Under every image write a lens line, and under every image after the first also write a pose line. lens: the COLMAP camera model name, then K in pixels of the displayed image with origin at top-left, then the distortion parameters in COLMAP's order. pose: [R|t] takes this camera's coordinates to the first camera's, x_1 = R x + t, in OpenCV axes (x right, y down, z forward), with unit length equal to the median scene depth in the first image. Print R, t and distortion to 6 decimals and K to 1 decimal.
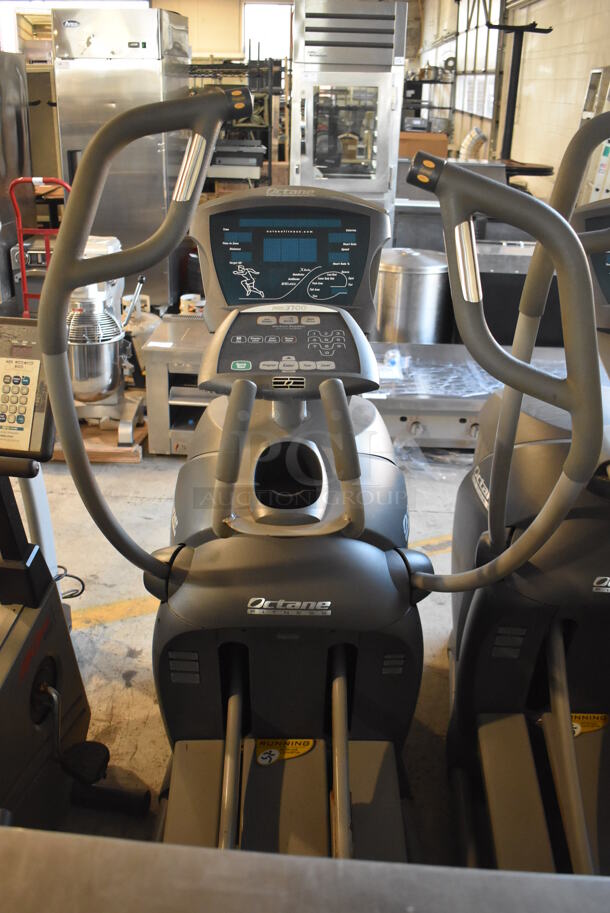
lens RADIAL K [[862.9, 0, 305.0], [0, 862.9, 456.5], [0, 0, 1]] dist [-0.085944, 0.006760]
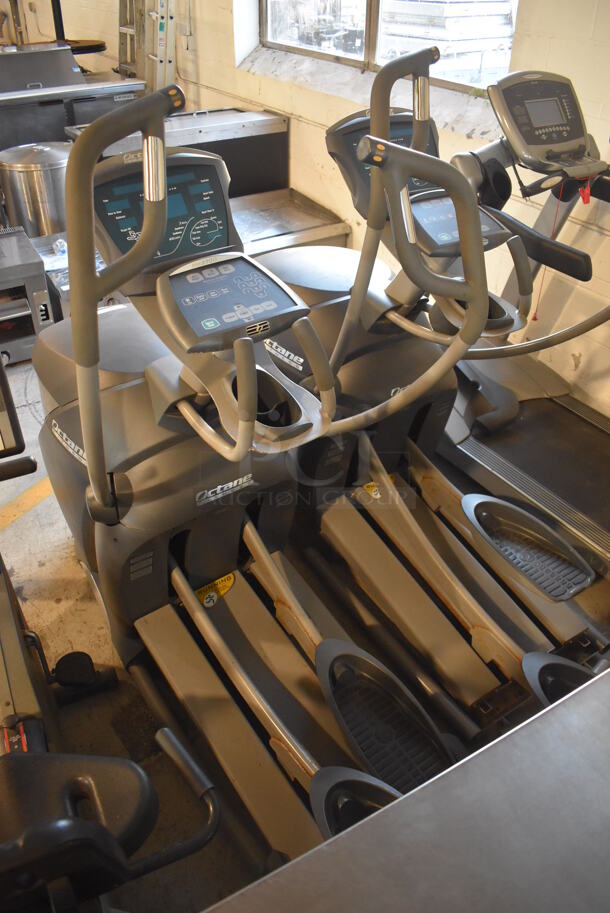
lens RADIAL K [[708.4, 0, 305.0], [0, 708.4, 456.5], [0, 0, 1]] dist [-0.095810, 0.011456]
pose [[0.823109, -0.353897, 0.444125, -0.314259], [0.235784, 0.924452, 0.299656, -0.133012], [-0.516620, -0.141932, 0.844369, 0.049513]]
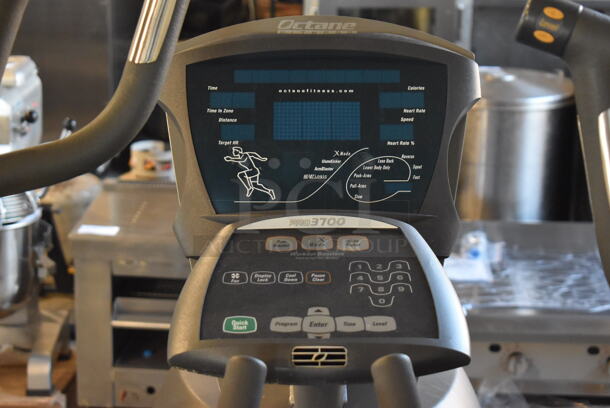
lens RADIAL K [[1385.6, 0, 305.0], [0, 1385.6, 204.0], [0, 0, 1]] dist [0.040323, 0.319964]
pose [[0.999858, -0.005966, -0.015768, -0.008526], [0.003939, 0.992074, -0.125593, -0.045358], [0.016392, 0.125513, 0.991957, 0.019524]]
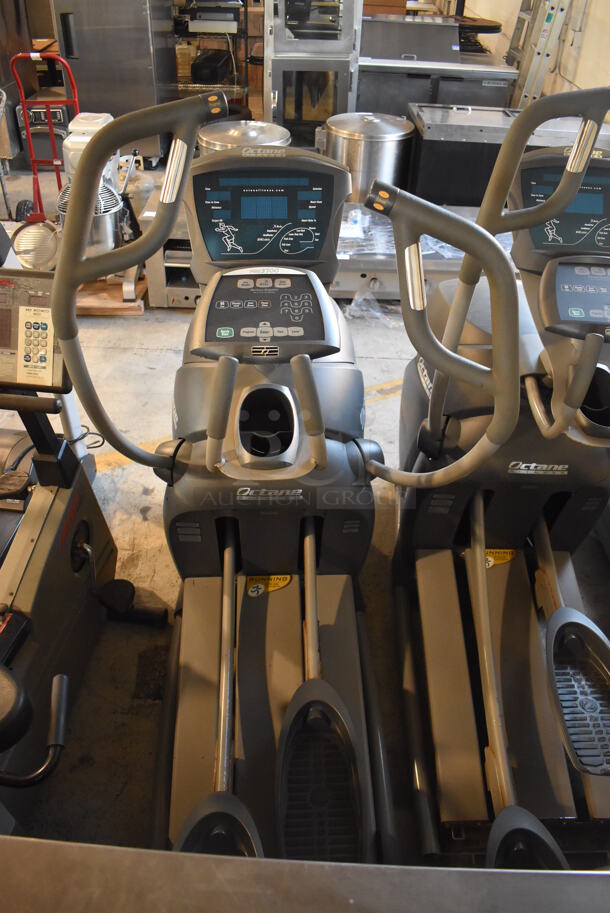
lens RADIAL K [[708.4, 0, 305.0], [0, 708.4, 456.5], [0, 0, 1]] dist [-0.095810, 0.011456]
pose [[0.999463, -0.015141, 0.029044, 0.003862], [0.006714, 0.962618, 0.270780, -0.137208], [-0.032058, -0.270440, 0.962203, 0.005576]]
